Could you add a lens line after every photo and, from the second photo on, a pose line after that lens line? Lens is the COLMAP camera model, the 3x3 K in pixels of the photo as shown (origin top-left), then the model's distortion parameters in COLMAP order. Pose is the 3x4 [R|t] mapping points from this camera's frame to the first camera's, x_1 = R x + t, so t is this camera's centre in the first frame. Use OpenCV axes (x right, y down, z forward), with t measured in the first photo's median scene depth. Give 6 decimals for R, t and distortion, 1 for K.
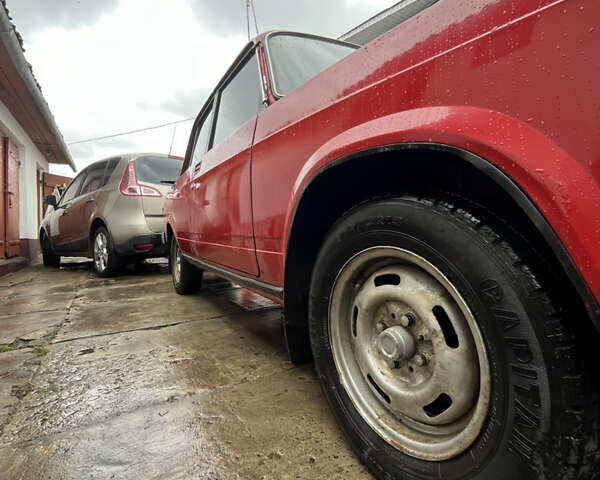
lens RADIAL K [[329.1, 0, 300.0], [0, 329.1, 240.0], [0, 0, 1]] dist [-0.000276, -0.000138]
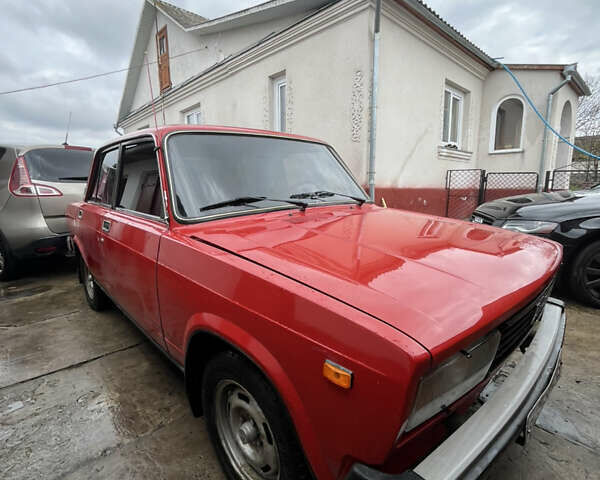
lens RADIAL K [[329.1, 0, 300.0], [0, 329.1, 240.0], [0, 0, 1]] dist [-0.000276, -0.000138]
pose [[0.972864, -0.025708, 0.229946, 0.079438], [-0.008279, 0.989305, 0.145629, -0.426730], [-0.231230, -0.143581, 0.962246, -0.273500]]
